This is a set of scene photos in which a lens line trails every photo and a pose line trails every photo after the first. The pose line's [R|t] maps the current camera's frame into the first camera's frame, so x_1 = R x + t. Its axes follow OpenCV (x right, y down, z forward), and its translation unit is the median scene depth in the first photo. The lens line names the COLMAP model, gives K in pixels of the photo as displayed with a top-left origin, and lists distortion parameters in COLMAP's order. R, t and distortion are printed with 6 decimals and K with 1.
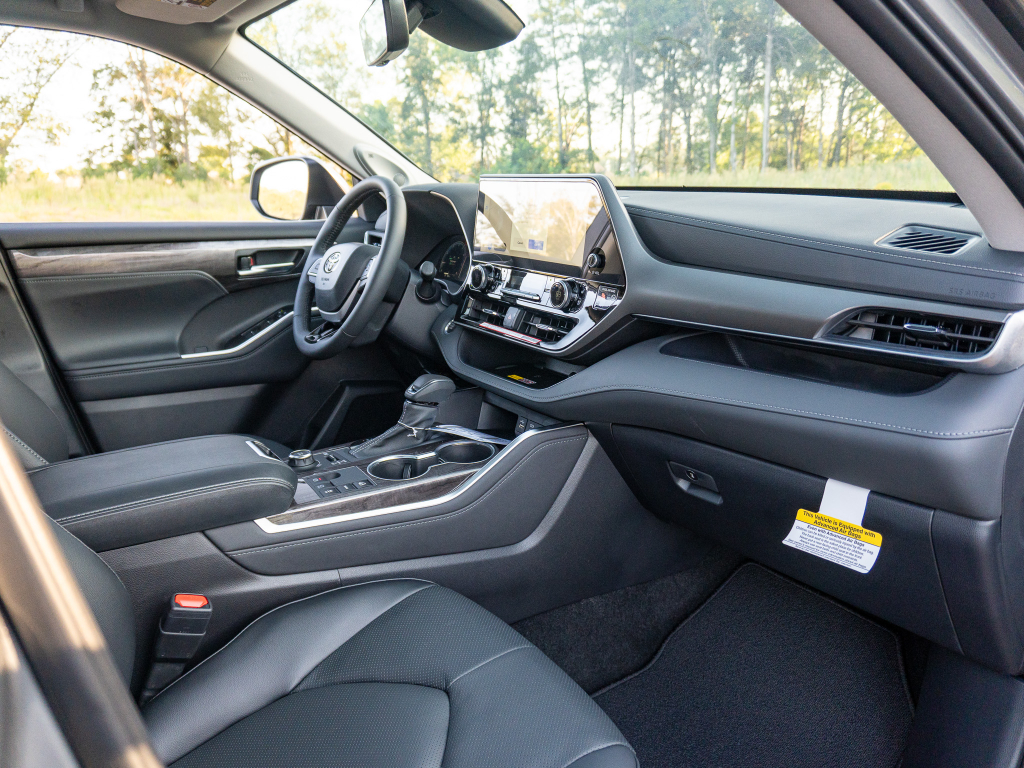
lens RADIAL K [[766.6, 0, 494.5], [0, 766.6, 384.9], [0, 0, 1]] dist [-0.025590, 0.013901]
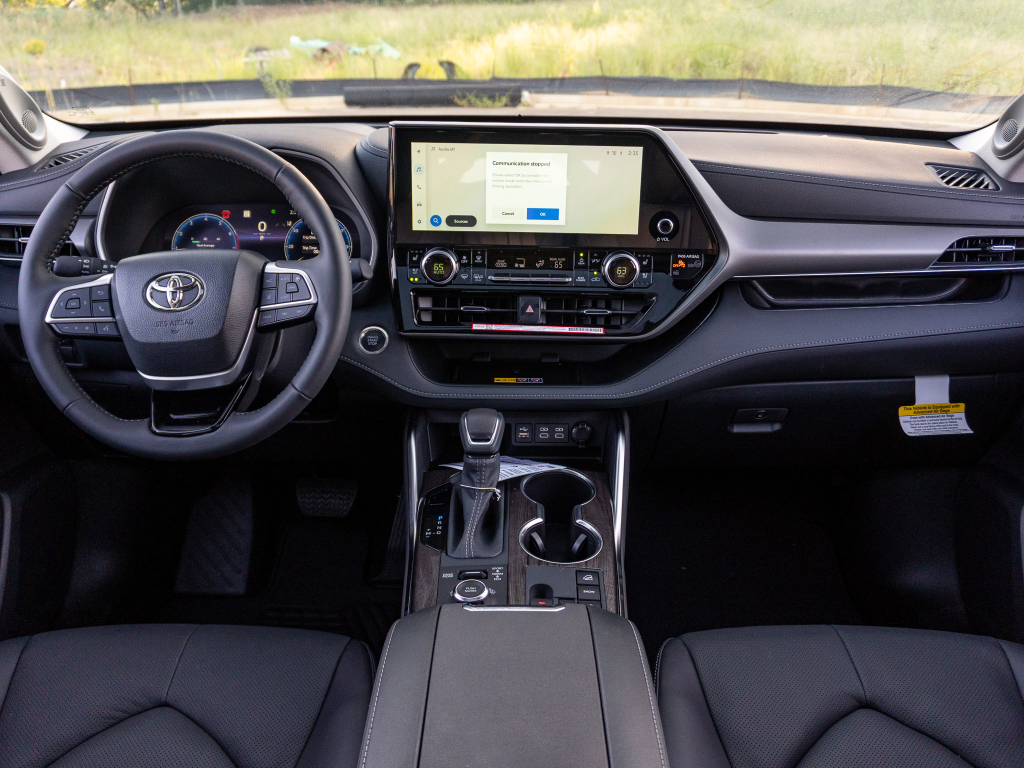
lens RADIAL K [[840.1, 0, 526.0], [0, 840.1, 385.8], [0, 0, 1]] dist [-0.034002, -0.004184]
pose [[0.551544, -0.315937, 0.772000, -0.967381], [0.204675, 0.948462, 0.241926, -0.321313], [-0.808645, 0.024577, 0.587783, 0.709895]]
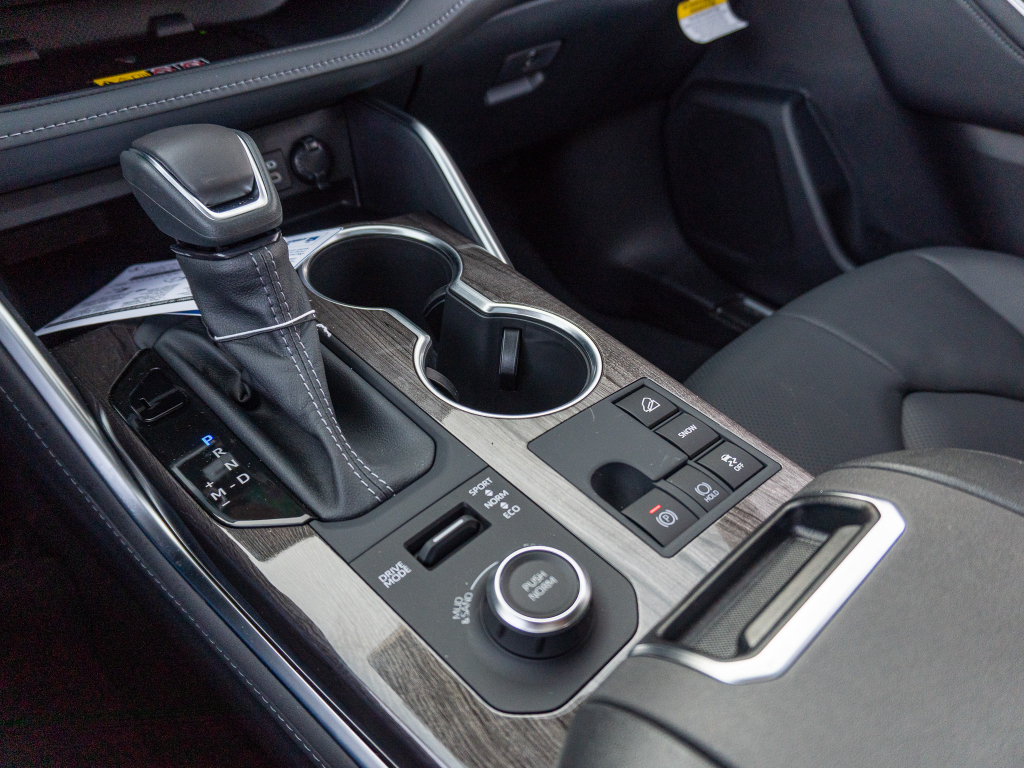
lens RADIAL K [[766.6, 0, 521.4], [0, 766.6, 380.0], [0, 0, 1]] dist [-0.025590, 0.013901]
pose [[-0.175273, -0.622092, 0.763073, -0.511610], [0.229995, 0.727753, 0.646126, -0.134855], [-0.957278, 0.288752, 0.015523, 1.312733]]
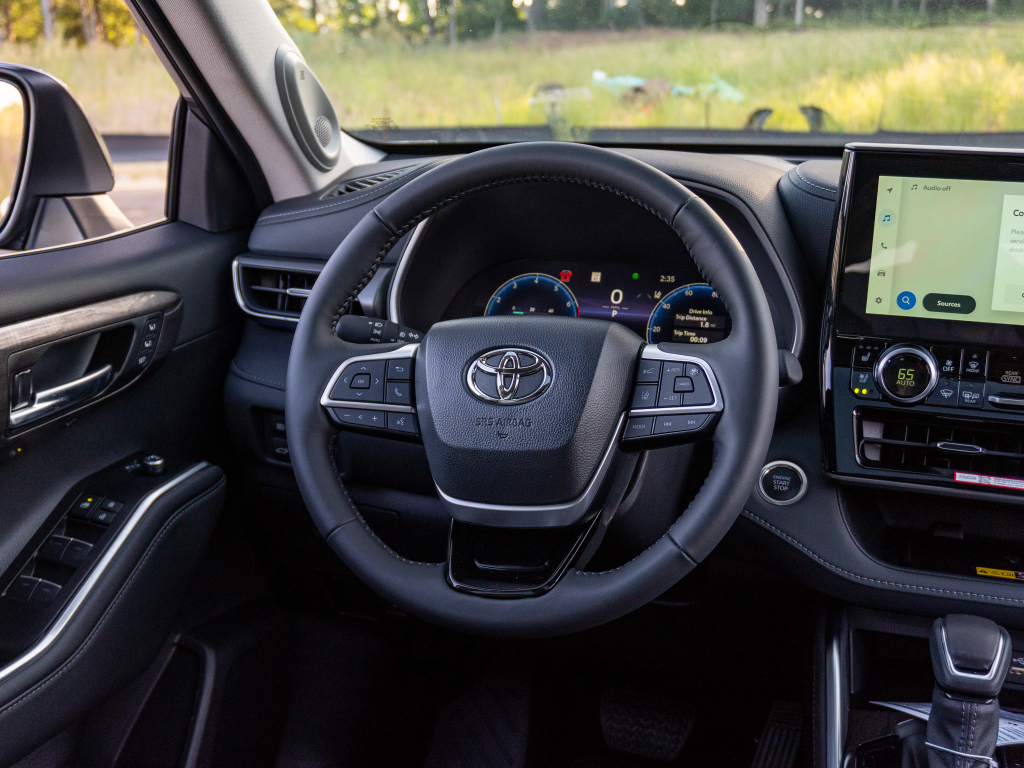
lens RADIAL K [[1229.1, 0, 515.6], [0, 1229.1, 377.2], [0, 0, 1]] dist [-0.024271, 0.000000]
pose [[0.781316, -0.140865, 0.608031, -0.979623], [0.148171, 0.988210, 0.038544, -0.306938], [-0.606292, 0.059977, 0.792977, 0.869452]]
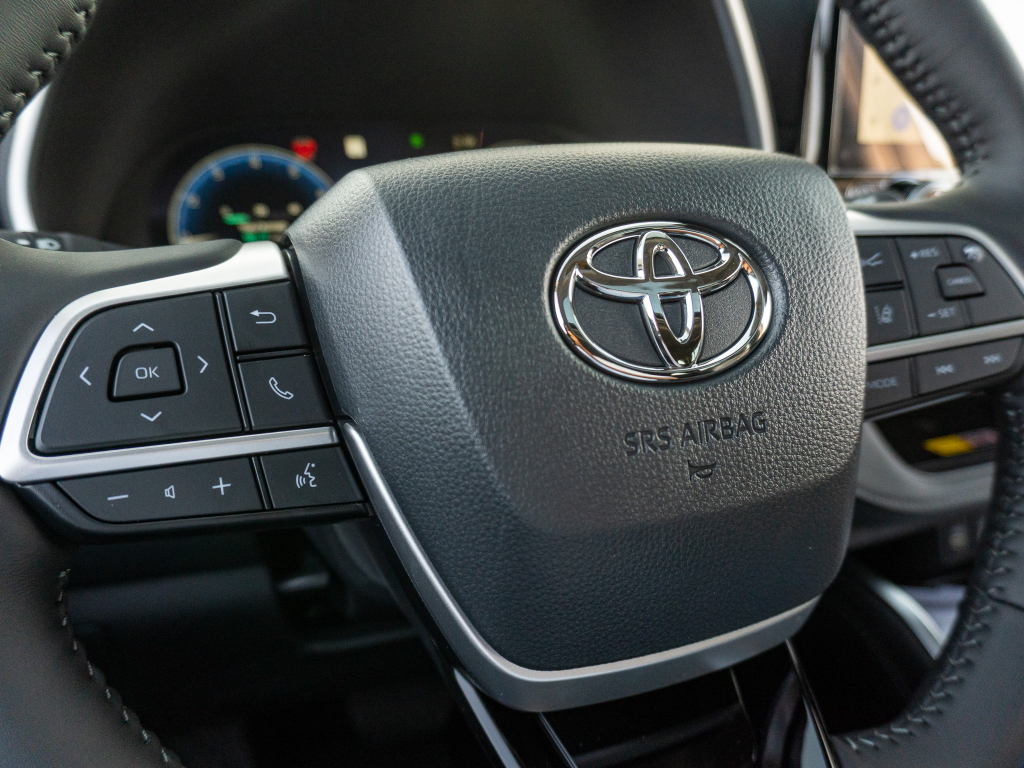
lens RADIAL K [[766.6, 0, 515.6], [0, 766.6, 389.7], [0, 0, 1]] dist [-0.025590, 0.013901]
pose [[0.225517, -0.294589, 0.928633, -0.587349], [0.187605, 0.948480, 0.255325, -0.309949], [-0.956006, 0.116636, 0.269164, 1.674041]]
